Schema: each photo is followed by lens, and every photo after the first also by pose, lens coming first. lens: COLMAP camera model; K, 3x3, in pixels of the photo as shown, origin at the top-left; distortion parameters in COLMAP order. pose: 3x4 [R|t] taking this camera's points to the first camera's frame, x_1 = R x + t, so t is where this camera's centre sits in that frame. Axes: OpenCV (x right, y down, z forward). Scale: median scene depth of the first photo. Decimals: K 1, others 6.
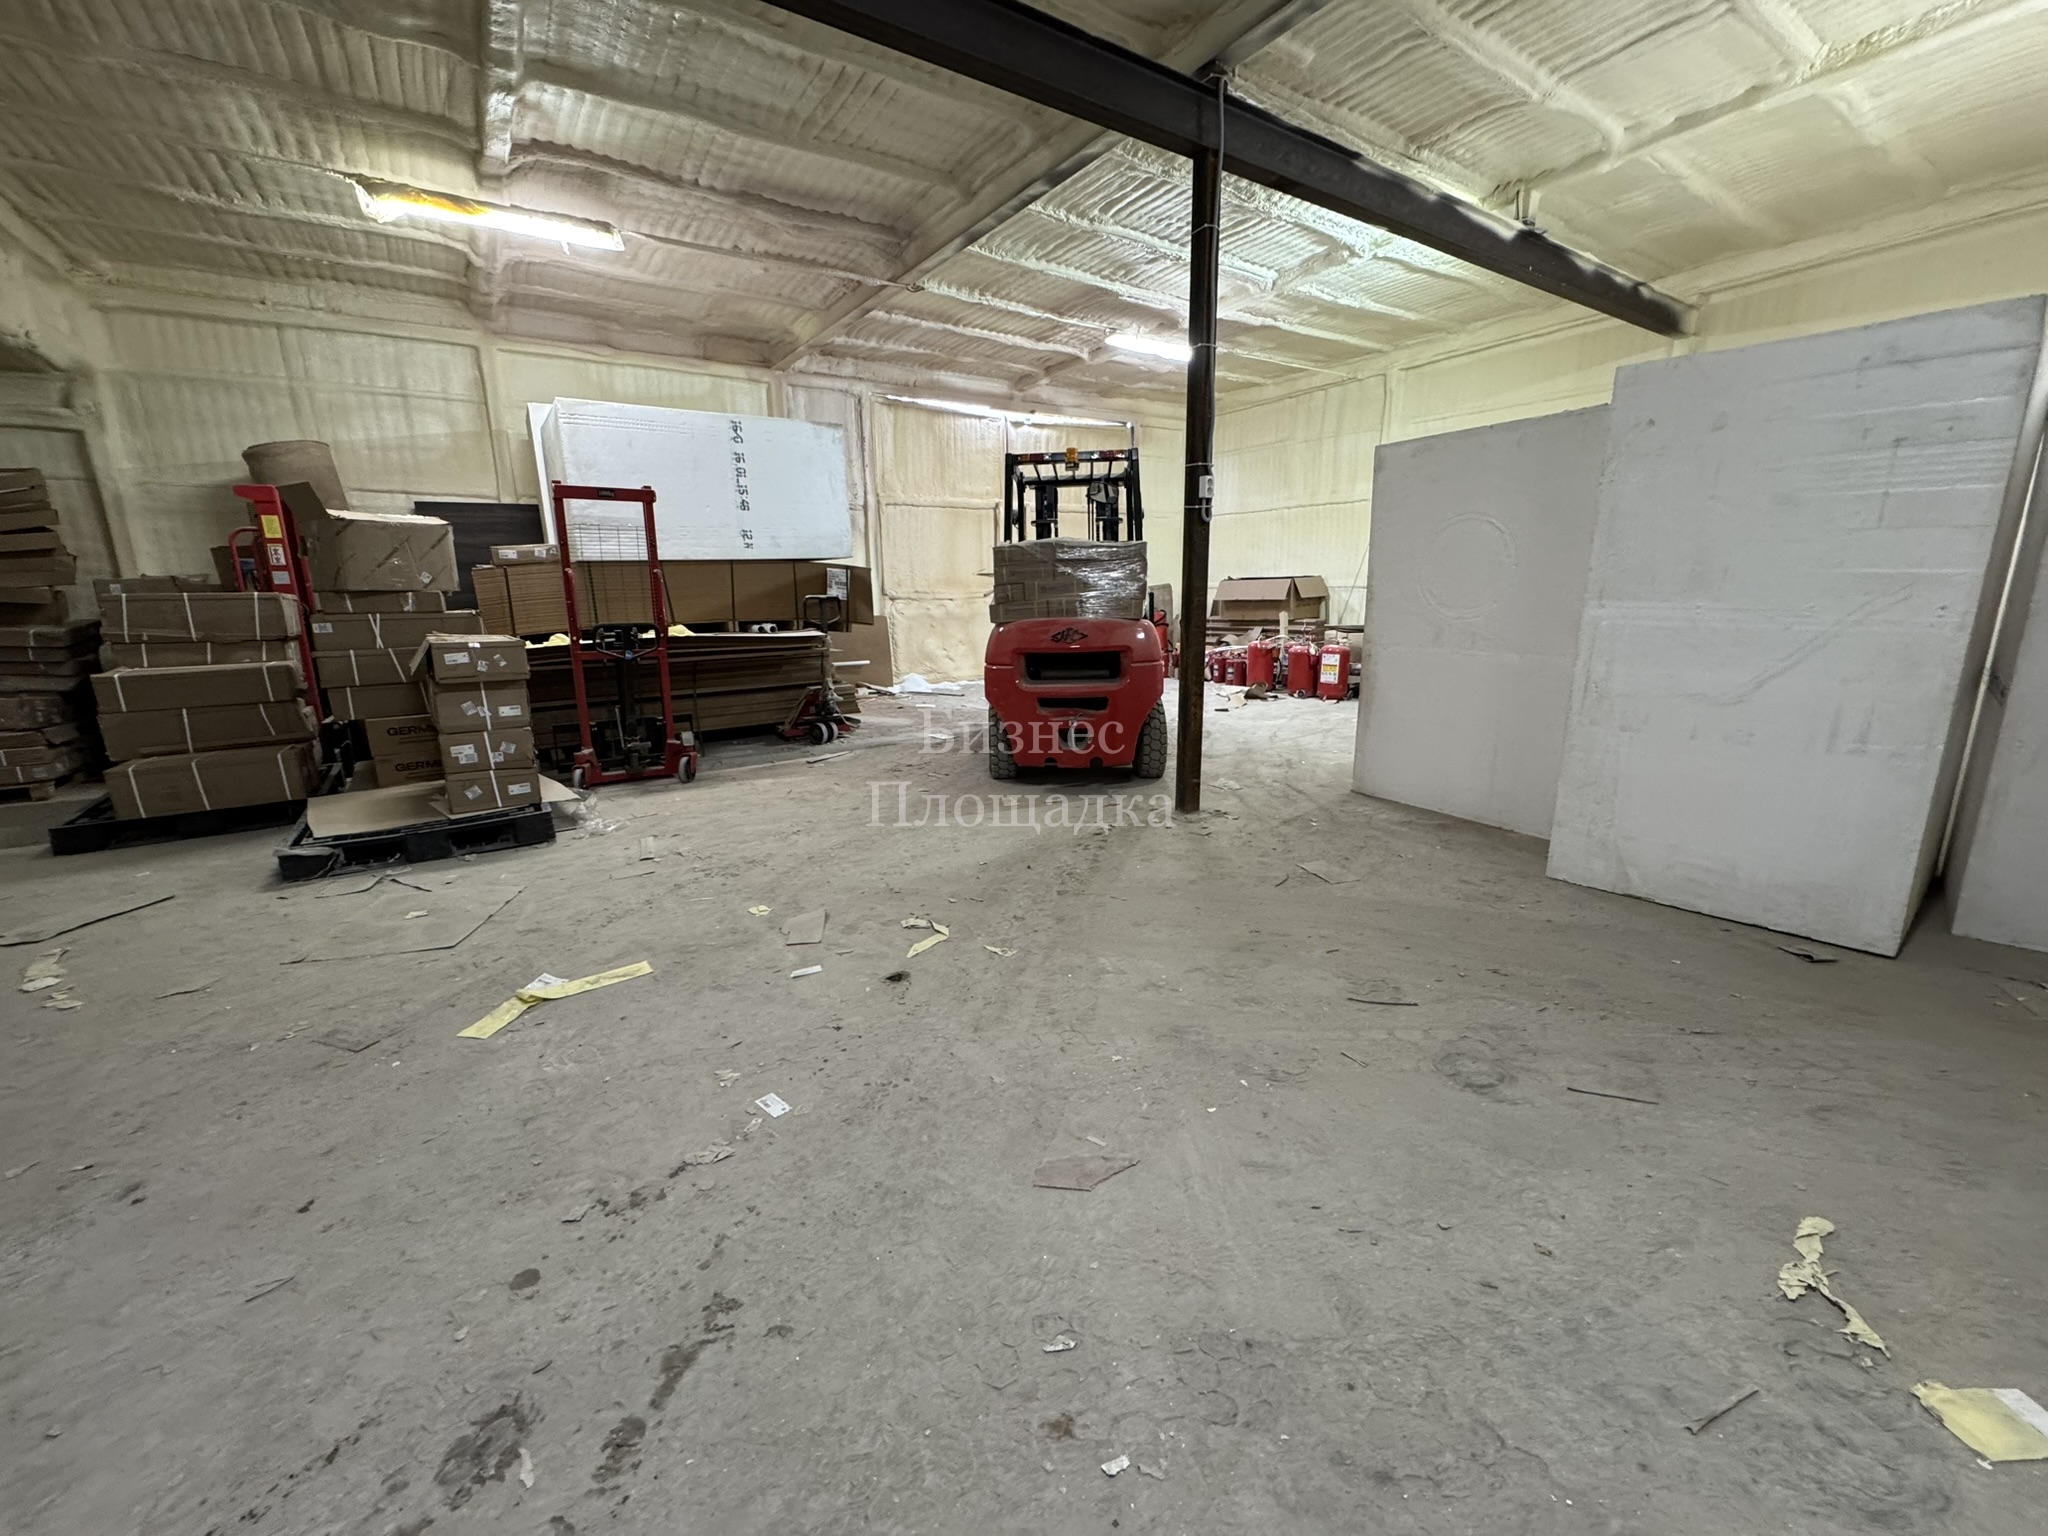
lens RADIAL K [[812.4, 0, 1025.8], [0, 812.4, 766.2], [0, 0, 1]] dist [-0.001193, -0.000021]
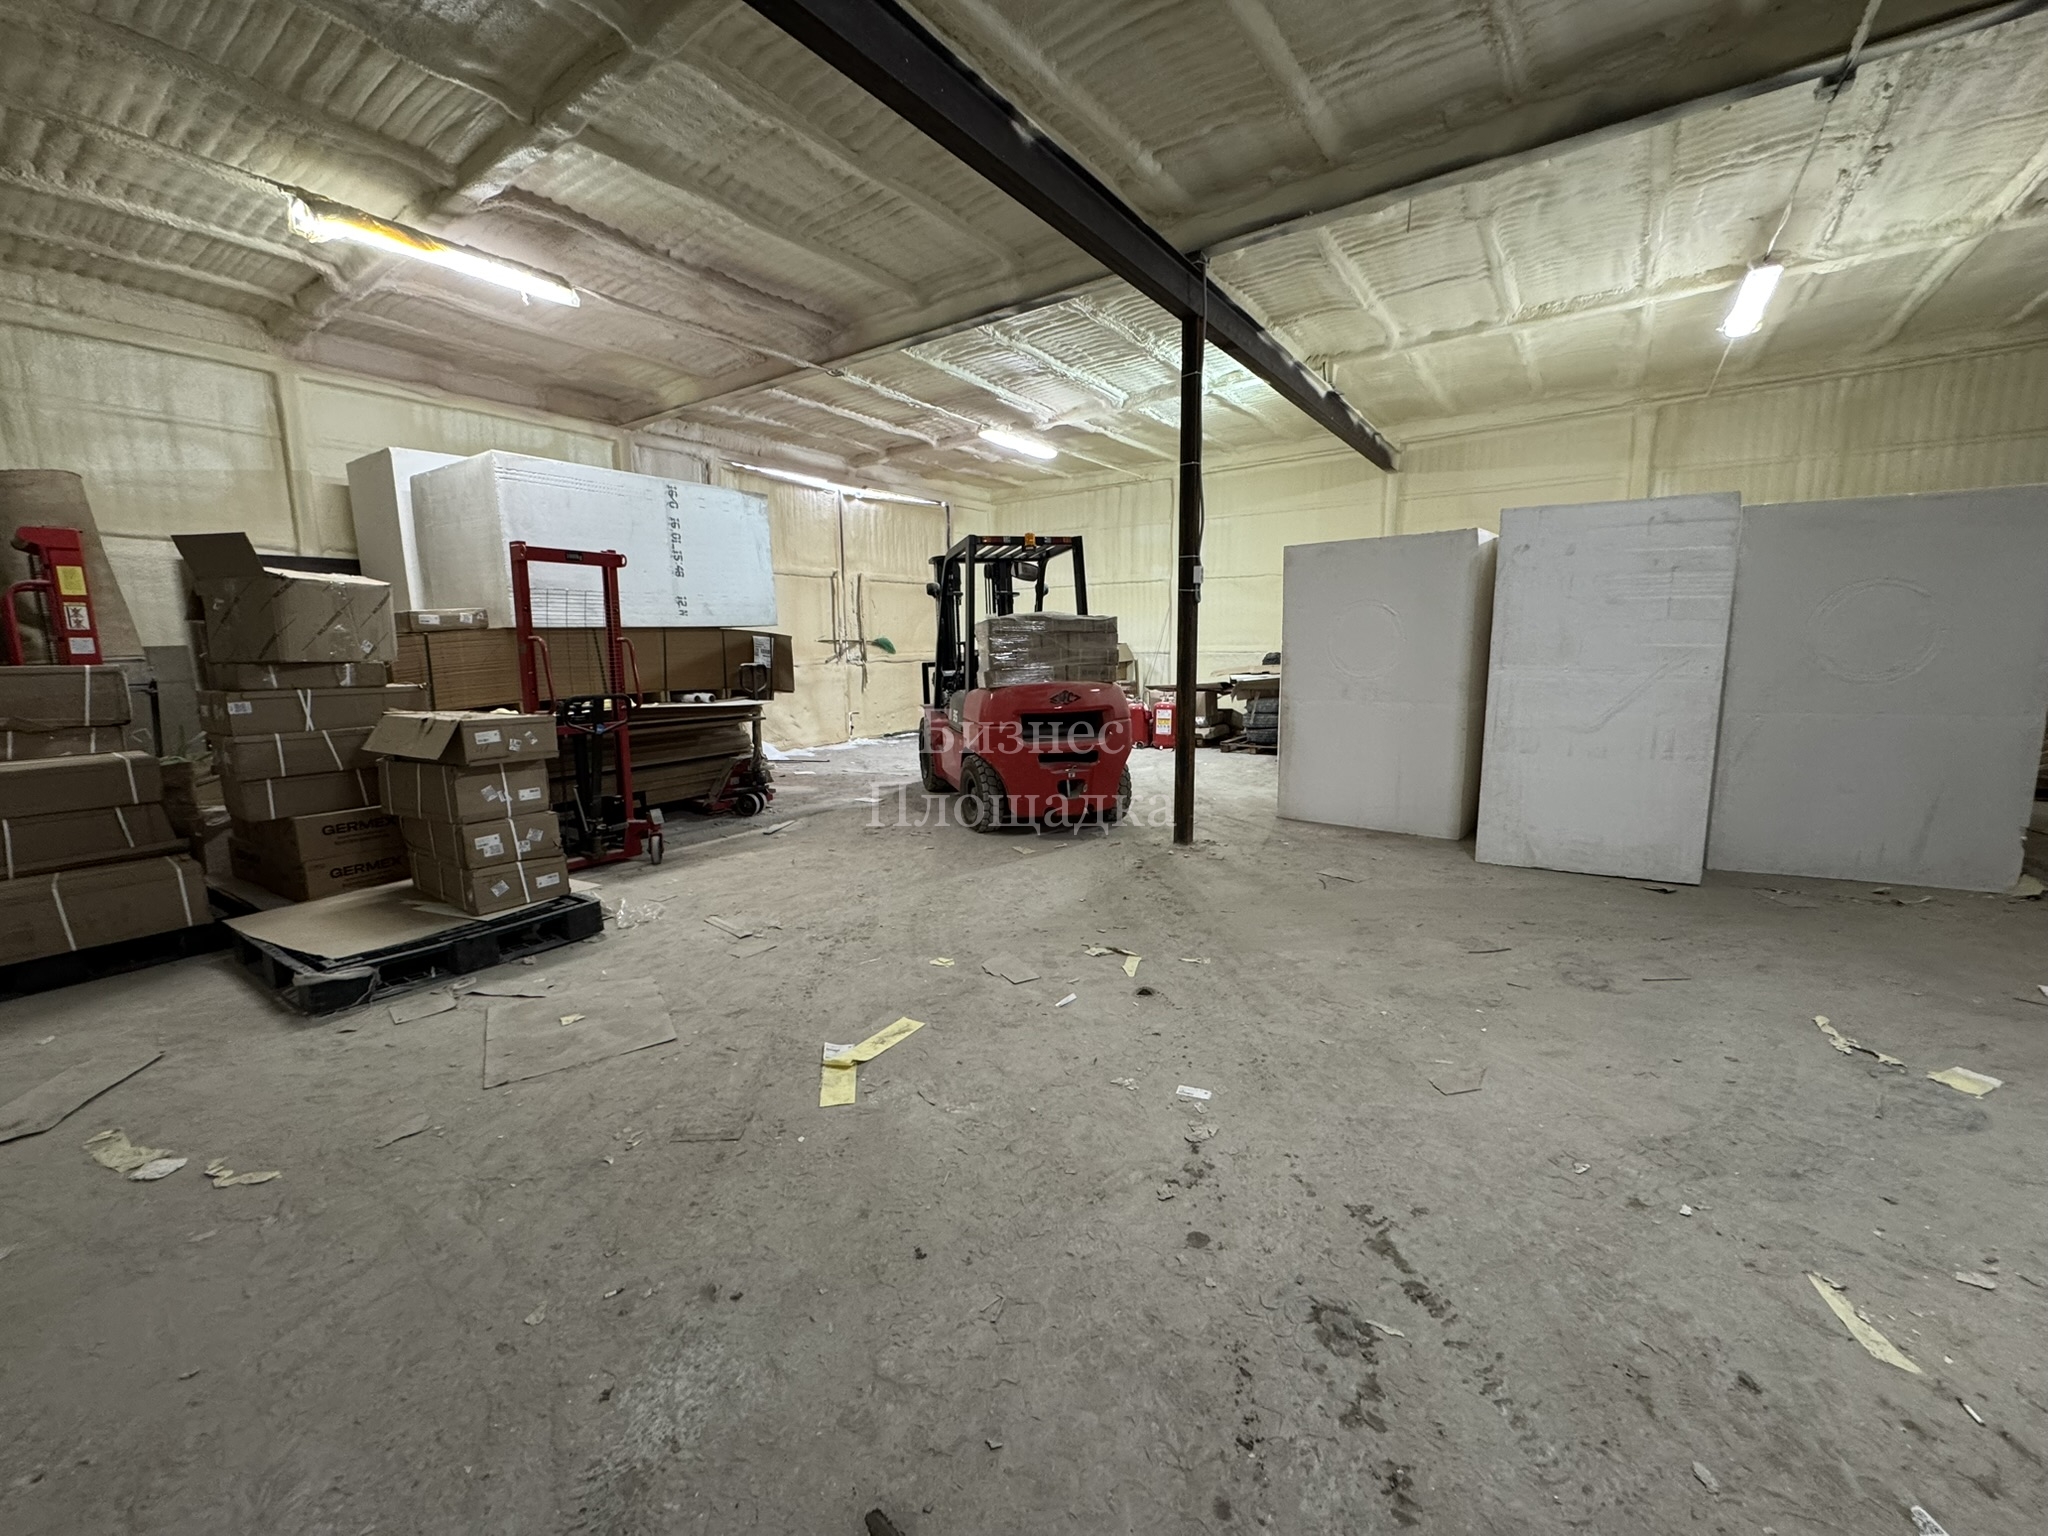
lens RADIAL K [[812.4, 0, 1025.8], [0, 812.4, 766.2], [0, 0, 1]] dist [-0.001193, -0.000021]
pose [[0.933767, -0.051582, 0.354144, -0.409770], [0.078588, 0.994959, -0.062295, -0.000119], [-0.349145, 0.086000, 0.933114, -0.025230]]
